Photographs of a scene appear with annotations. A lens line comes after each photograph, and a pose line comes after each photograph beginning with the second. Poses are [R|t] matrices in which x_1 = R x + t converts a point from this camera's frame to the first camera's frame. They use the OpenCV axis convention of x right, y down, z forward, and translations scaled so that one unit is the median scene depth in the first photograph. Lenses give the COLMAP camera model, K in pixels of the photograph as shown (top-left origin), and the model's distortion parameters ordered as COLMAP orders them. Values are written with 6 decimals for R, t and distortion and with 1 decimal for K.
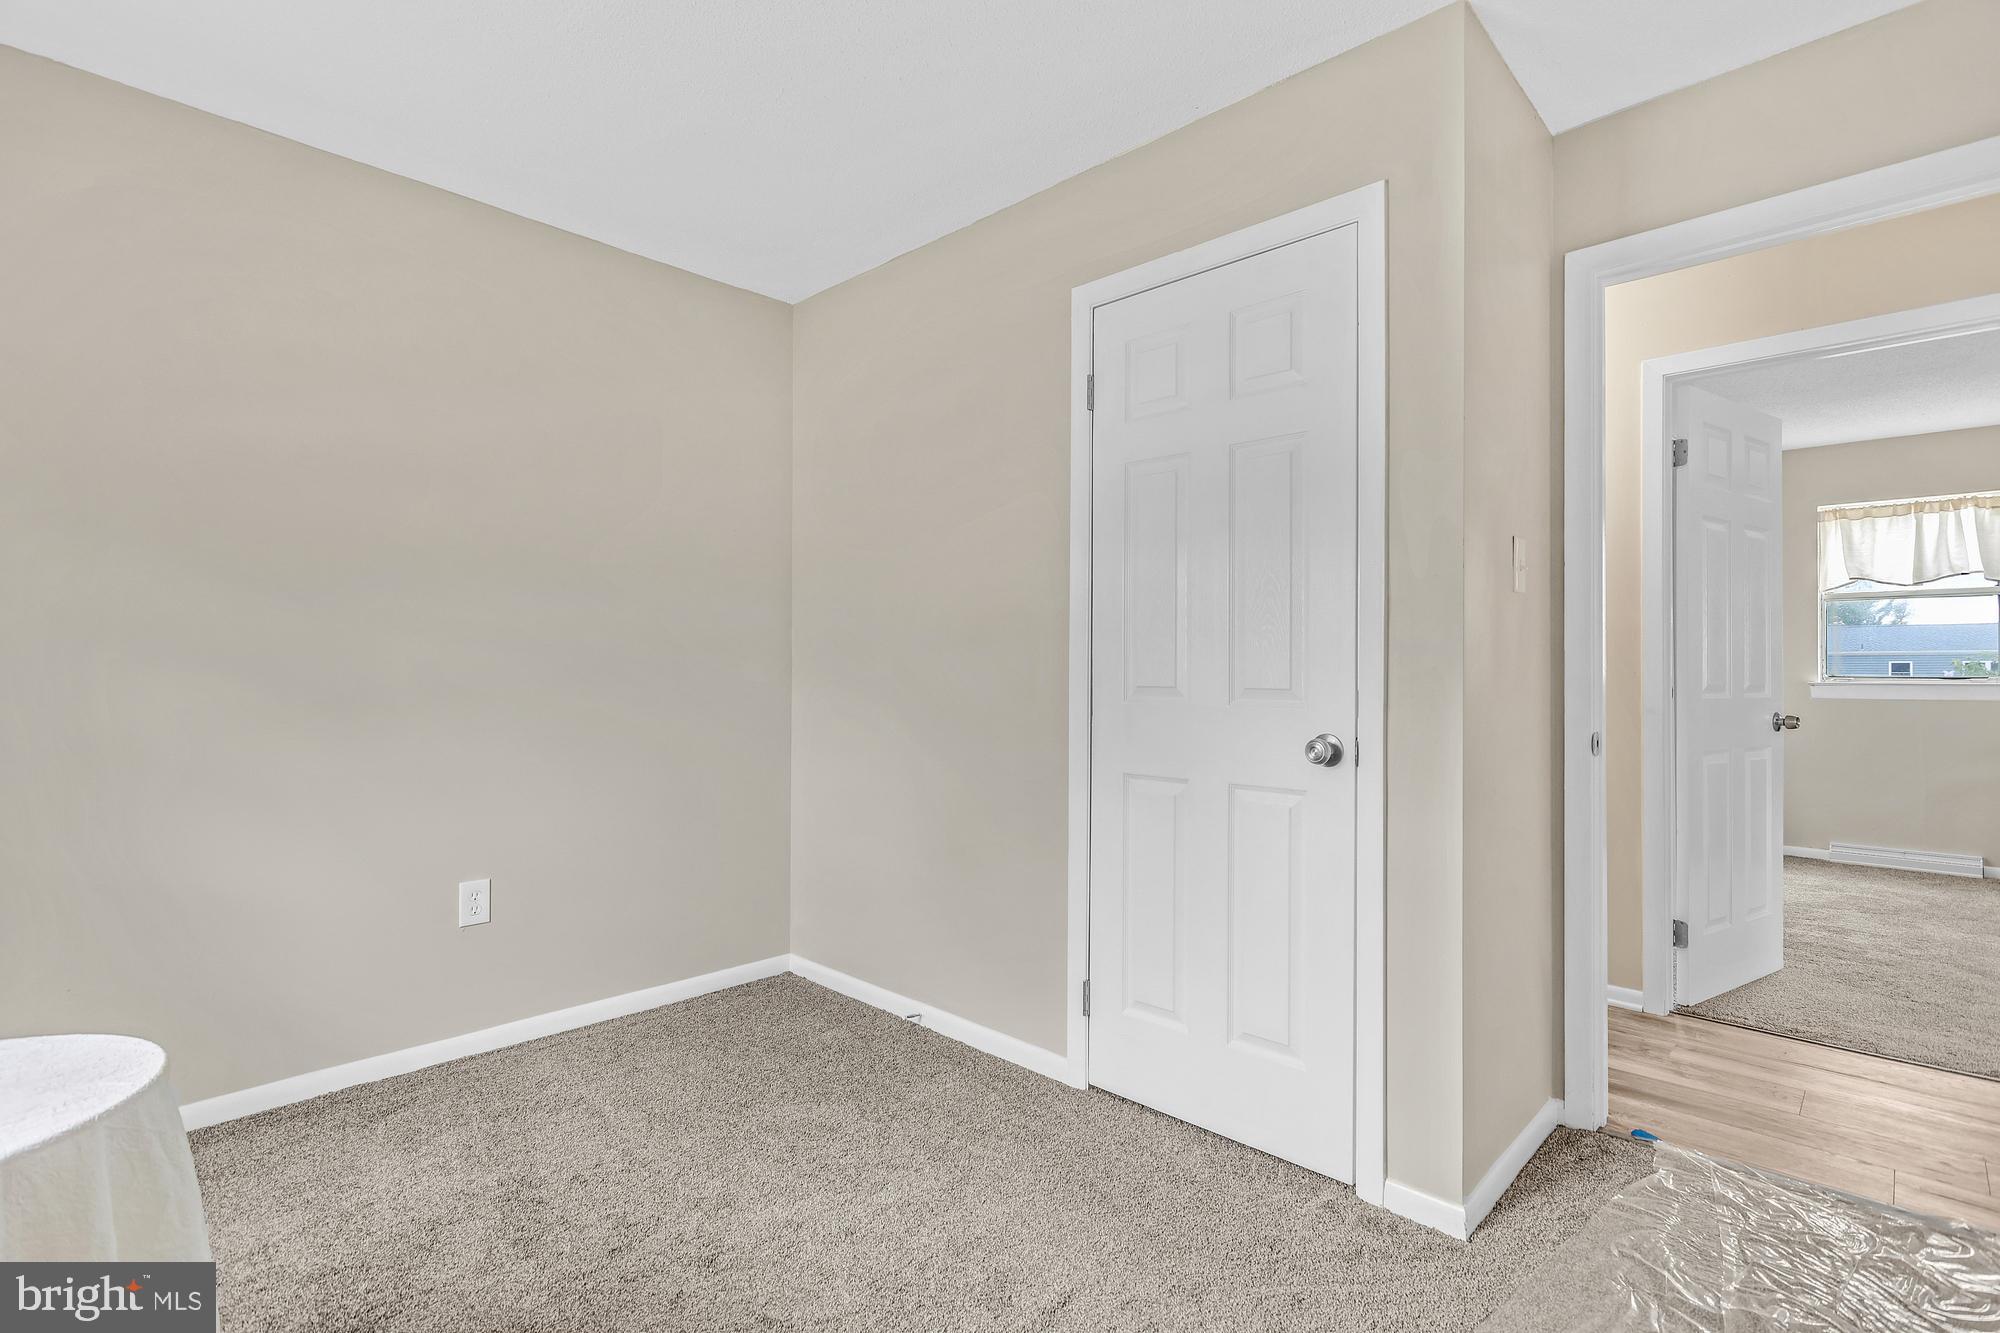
lens RADIAL K [[947.7, 0, 1001.3], [0, 947.7, 669.4], [0, 0, 1]] dist [-0.000525, 0.000451]
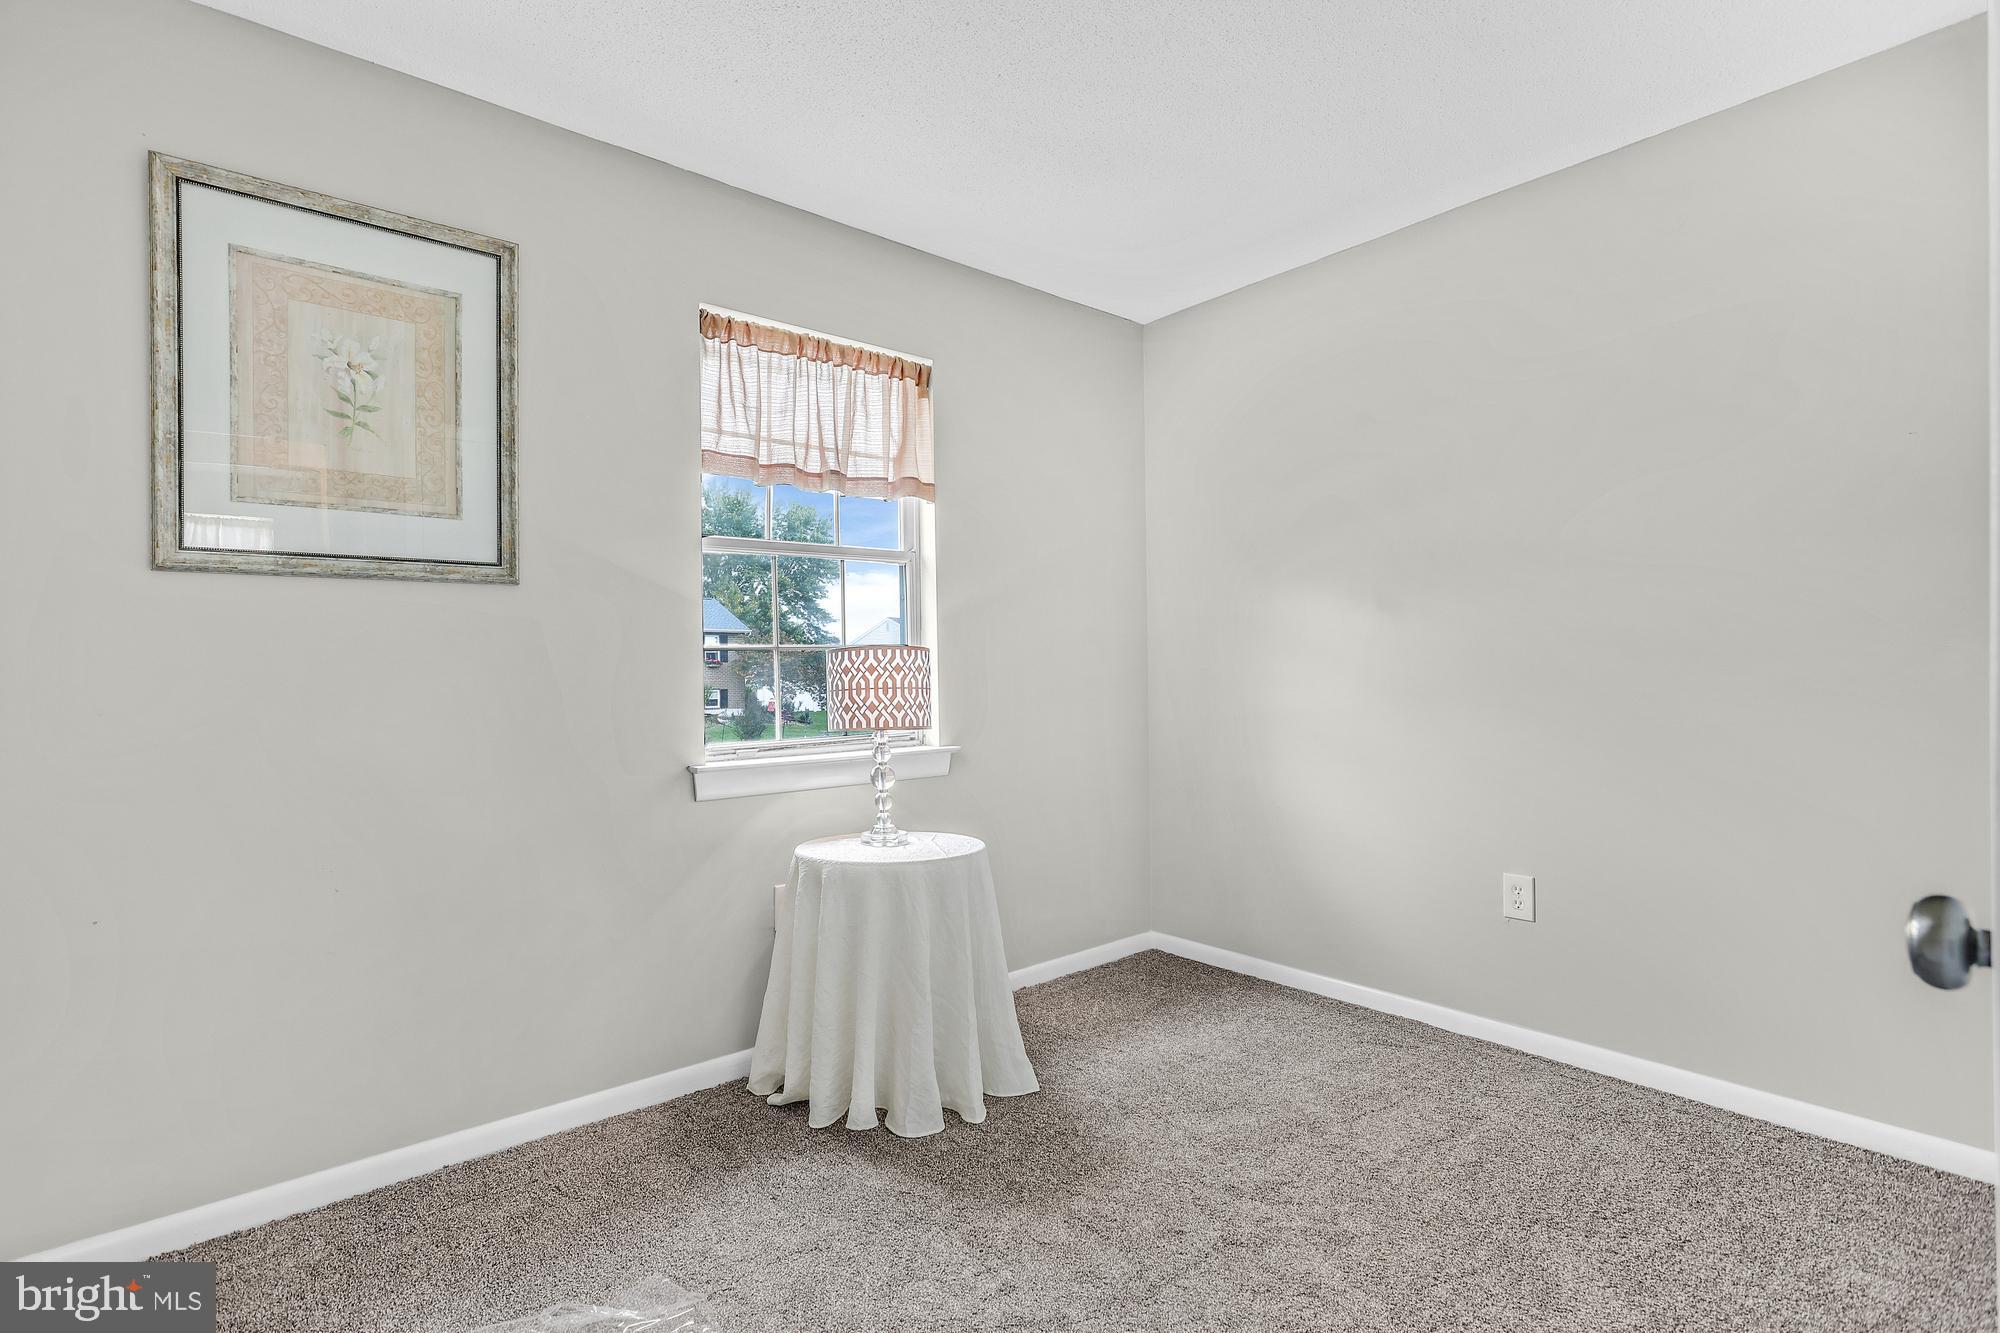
lens RADIAL K [[937.9, 0, 1000.0], [0, 937.9, 666.5], [0, 0, 1]] dist [-0.002412, 0.001270]
pose [[-0.068925, 0.001935, -0.997620, 0.458633], [0.003651, 0.999992, 0.001687, 0.002094], [0.997615, -0.003526, -0.068932, 0.529299]]
